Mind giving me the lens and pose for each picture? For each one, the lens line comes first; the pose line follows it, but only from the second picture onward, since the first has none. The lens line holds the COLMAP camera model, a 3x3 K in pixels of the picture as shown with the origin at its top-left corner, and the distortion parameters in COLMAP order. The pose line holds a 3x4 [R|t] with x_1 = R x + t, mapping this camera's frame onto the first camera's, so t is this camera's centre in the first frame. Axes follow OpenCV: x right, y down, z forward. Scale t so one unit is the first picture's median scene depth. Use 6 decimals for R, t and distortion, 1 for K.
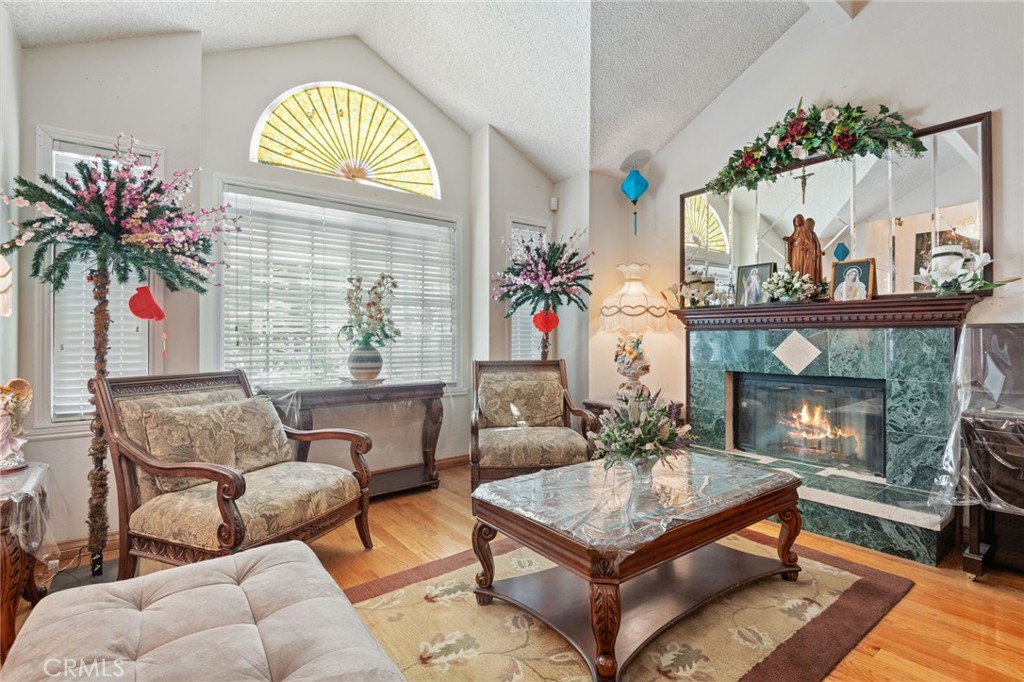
lens RADIAL K [[479.2, 0, 512.0], [0, 479.2, 341.0], [0, 0, 1]] dist [-0.002134, -0.000868]
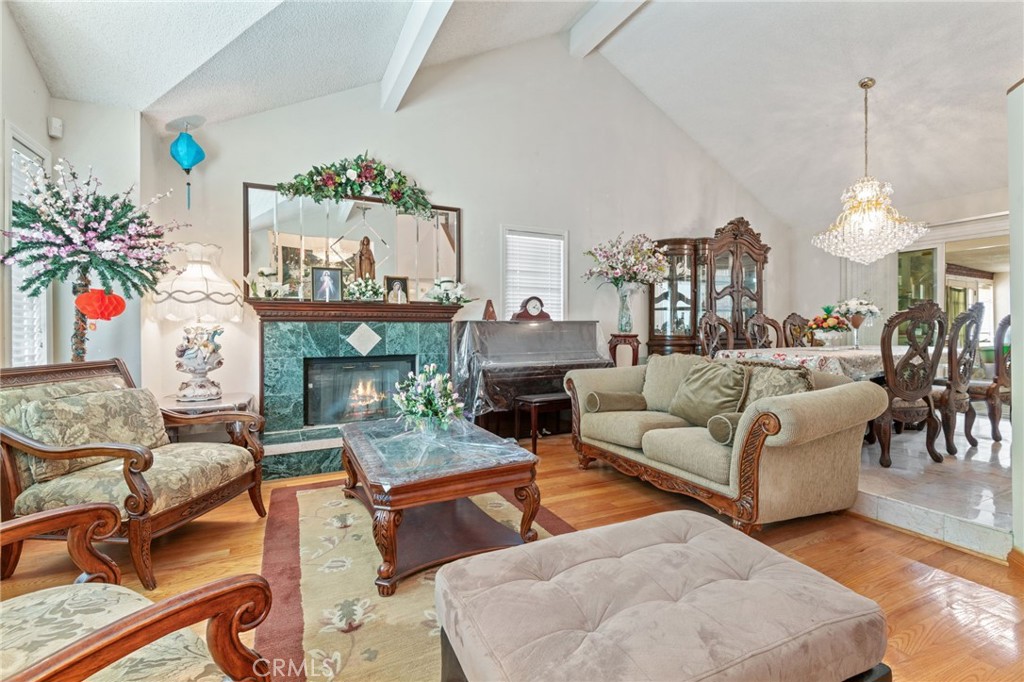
lens RADIAL K [[456.5, 0, 523.8], [0, 456.5, 333.8], [0, 0, 1]] dist [-0.000077, -0.000742]
pose [[0.172601, -0.012733, 0.984910, -0.564875], [0.009846, 0.999889, 0.011201, -0.001135], [-0.984943, 0.007764, 0.172707, 0.332805]]
